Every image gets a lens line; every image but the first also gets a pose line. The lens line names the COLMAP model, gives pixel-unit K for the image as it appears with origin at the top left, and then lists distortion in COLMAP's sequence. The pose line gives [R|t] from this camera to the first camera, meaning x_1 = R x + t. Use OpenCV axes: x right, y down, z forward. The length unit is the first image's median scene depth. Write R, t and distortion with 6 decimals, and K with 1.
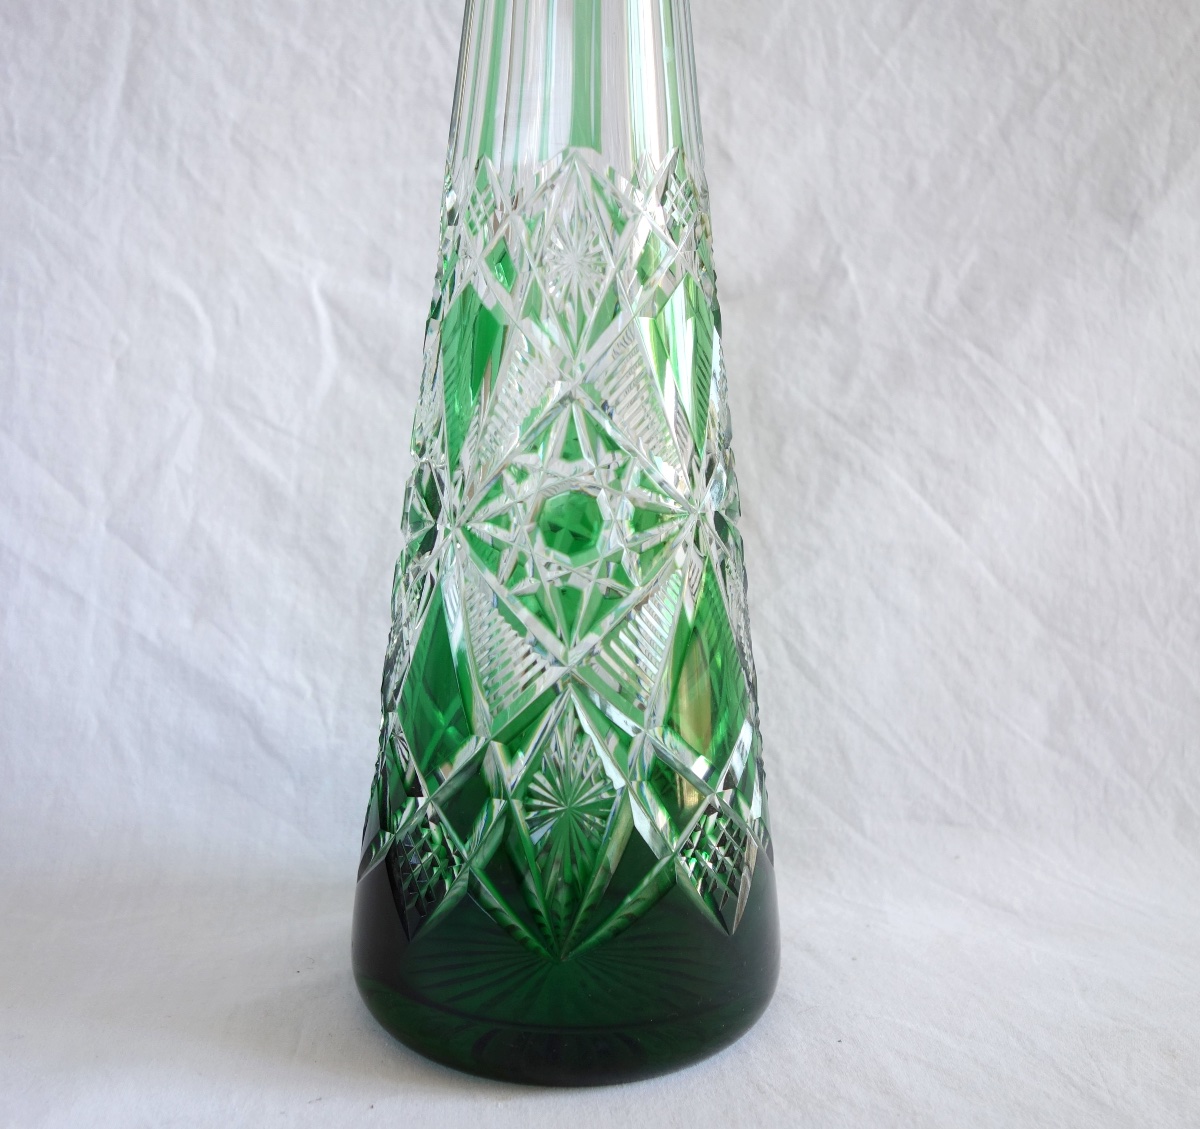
lens RADIAL K [[1351.9, 0, 590.7], [0, 1351.9, 608.0], [0, 0, 1]] dist [-0.027896, 0.000000]
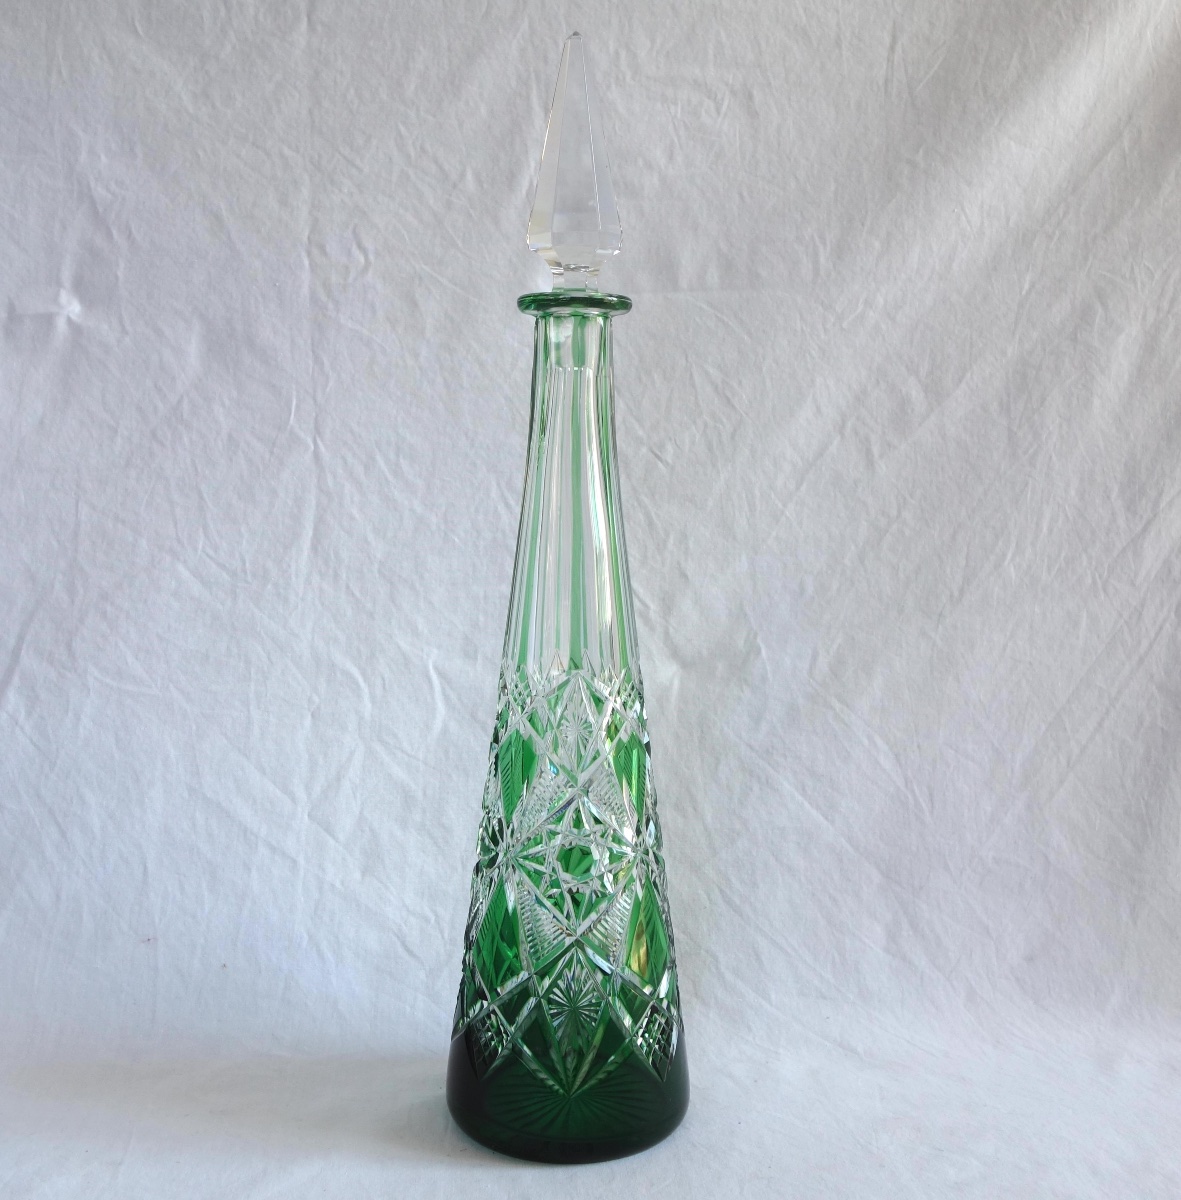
lens RADIAL K [[1343.9, 0, 547.4], [0, 1343.9, 673.2], [0, 0, 1]] dist [-0.025687, 0.000000]
pose [[0.999315, -0.004699, -0.036706, -0.004702], [0.002092, 0.997493, -0.070729, -0.117431], [0.036946, 0.070603, 0.996820, -0.635936]]
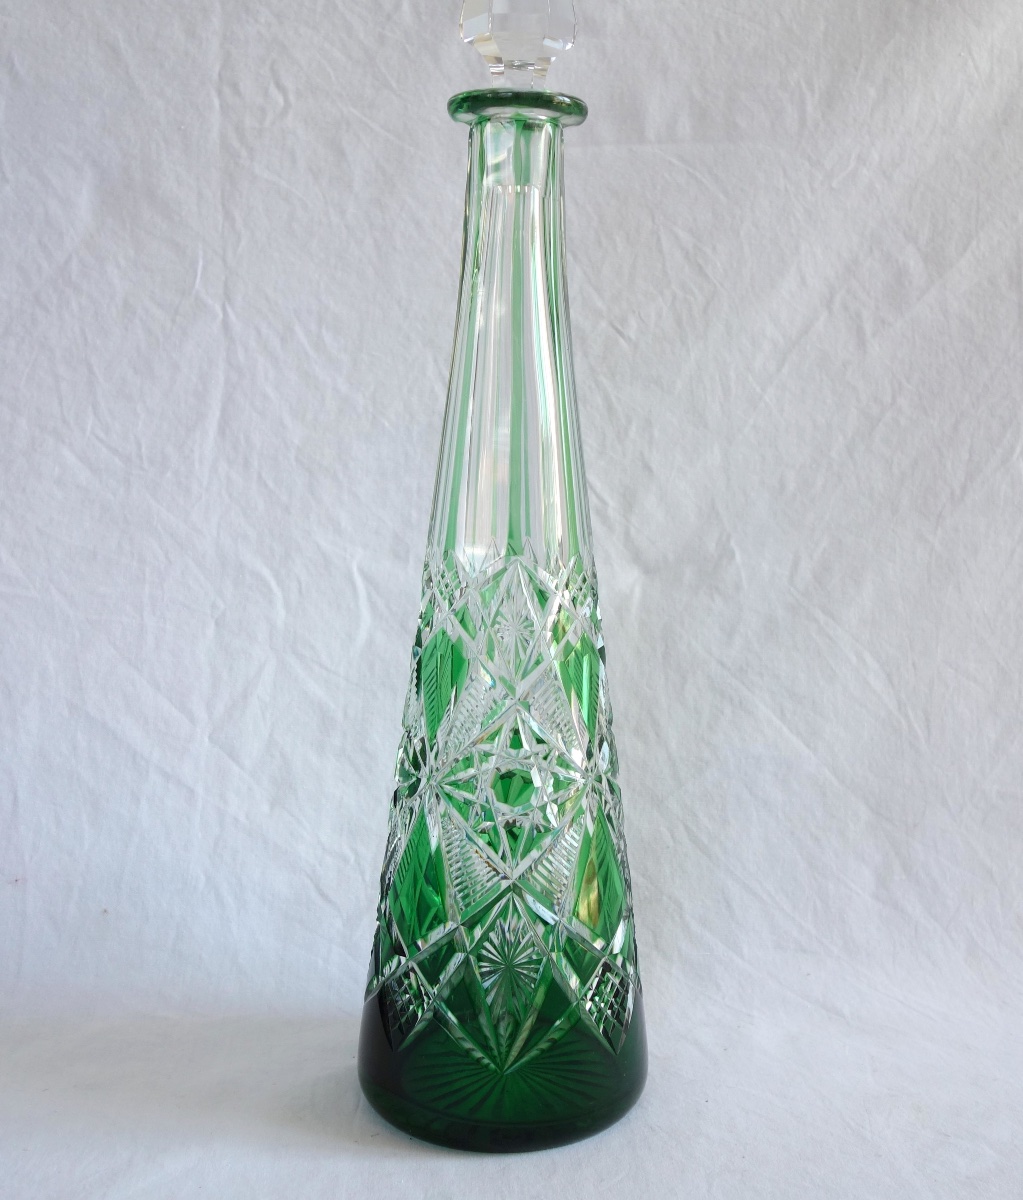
lens RADIAL K [[1343.2, 0, 540.8], [0, 1343.2, 651.3], [0, 0, 1]] dist [-0.020849, 0.000000]
pose [[0.999894, 0.004472, -0.013872, 0.010067], [-0.005104, 0.998934, -0.045872, -0.089436], [0.013652, 0.045938, 0.998851, -0.411678]]
